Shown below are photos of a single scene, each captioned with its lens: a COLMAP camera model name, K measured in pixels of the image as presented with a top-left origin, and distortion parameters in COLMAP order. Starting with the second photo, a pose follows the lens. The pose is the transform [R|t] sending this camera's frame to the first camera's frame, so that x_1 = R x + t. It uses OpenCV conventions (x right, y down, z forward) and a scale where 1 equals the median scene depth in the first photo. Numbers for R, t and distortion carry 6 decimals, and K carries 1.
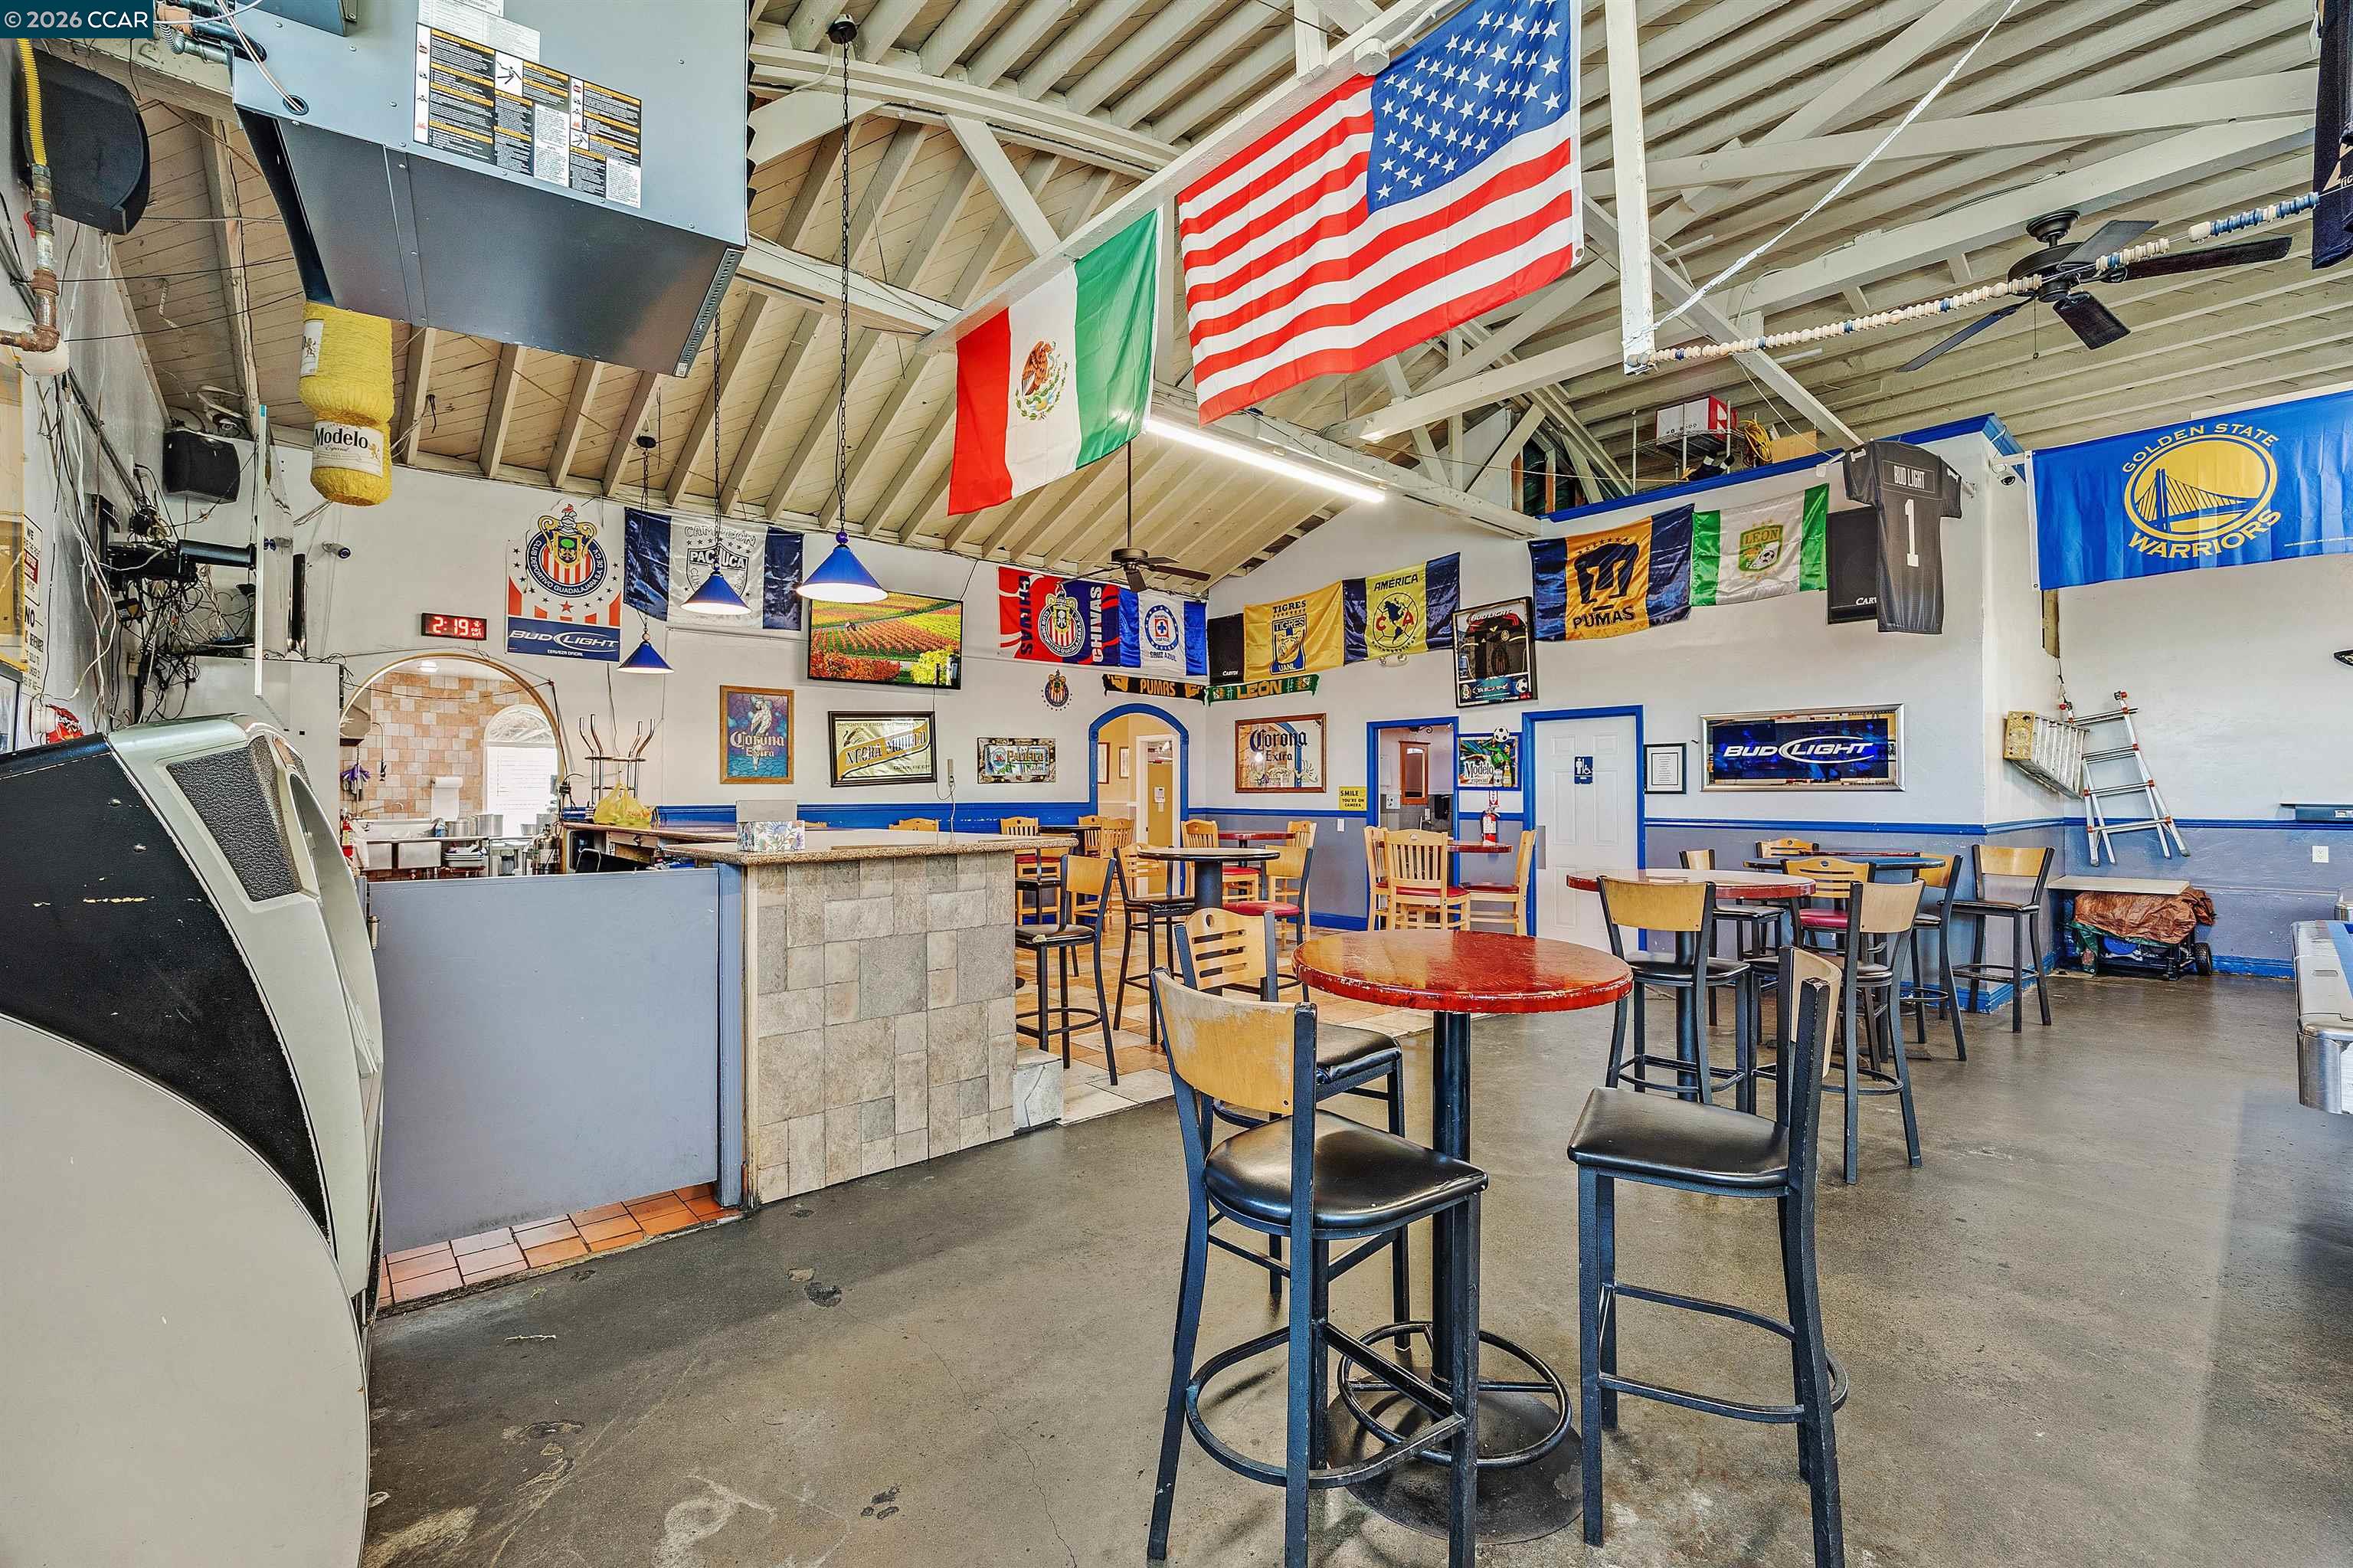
lens RADIAL K [[997.6, 0, 1172.4], [0, 997.6, 776.8], [0, 0, 1]] dist [-0.004784, -0.000625]
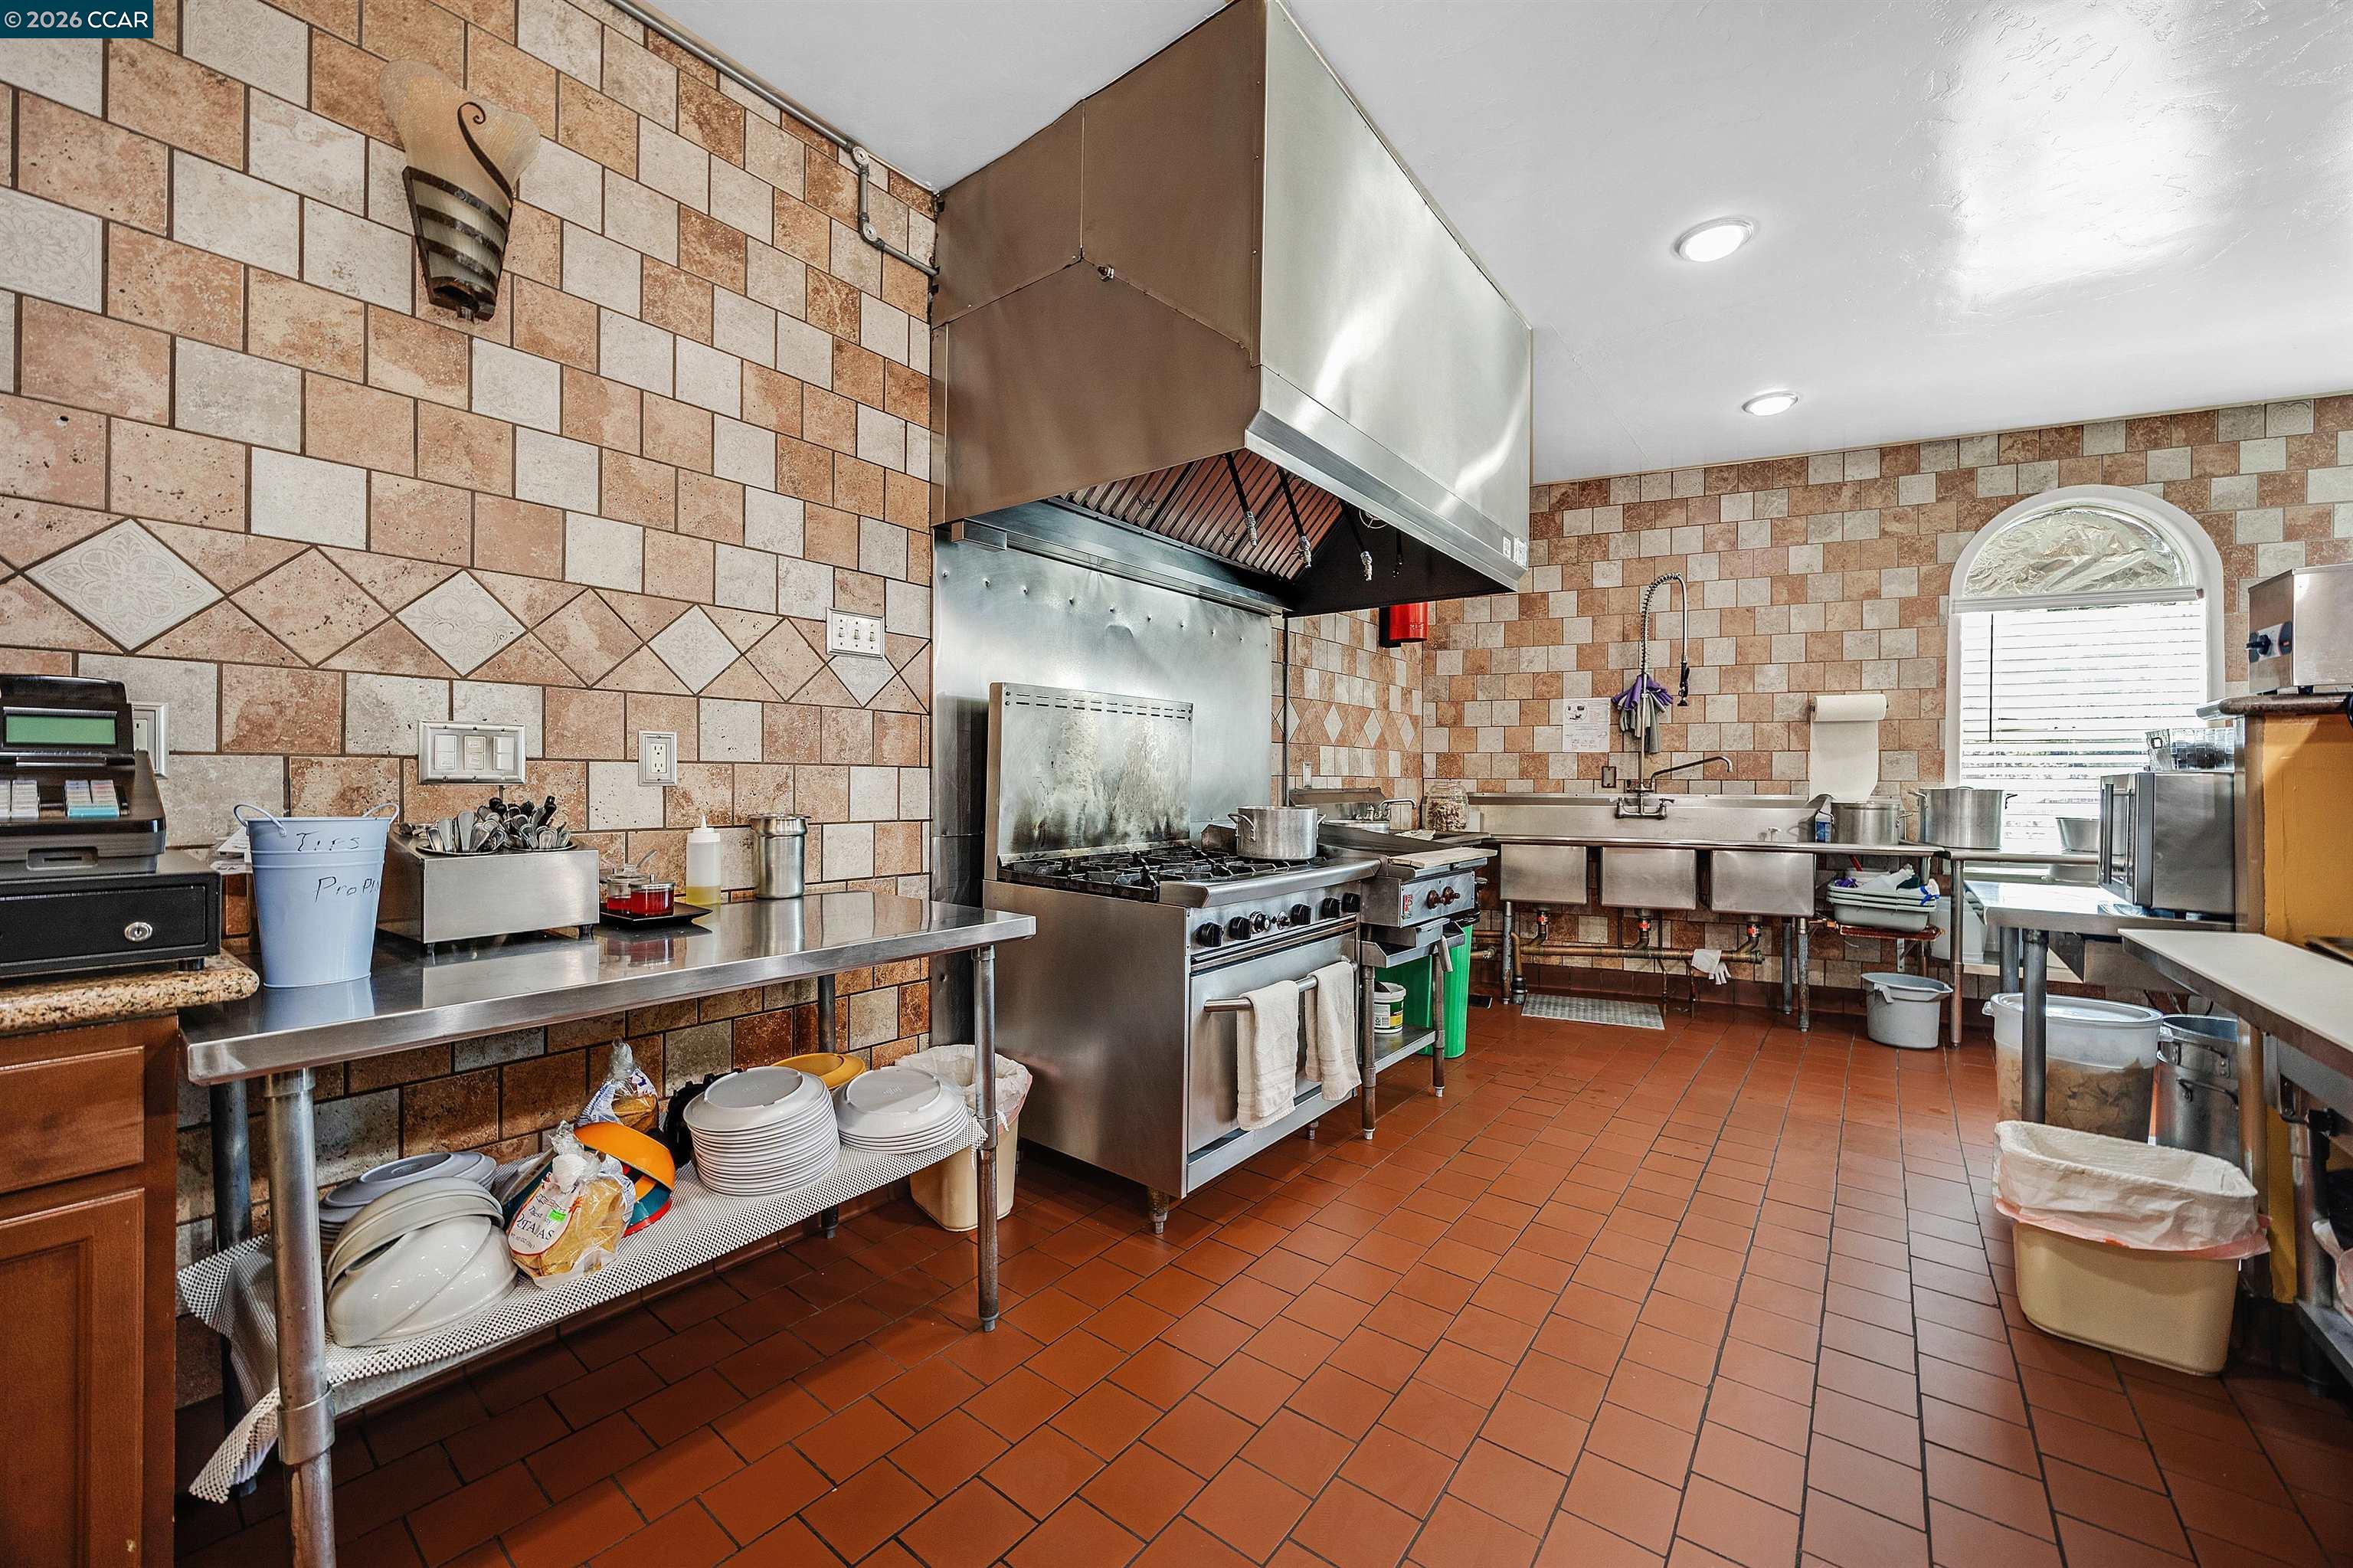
lens RADIAL K [[905.8, 0, 1172.2], [0, 905.8, 777.3], [0, 0, 1]] dist [-0.000896, -0.000119]
pose [[0.176459, 0.001038, -0.984307, -0.103215], [0.006749, 0.999975, 0.002264, 0.007802], [0.984285, -0.007043, 0.176448, 0.165514]]
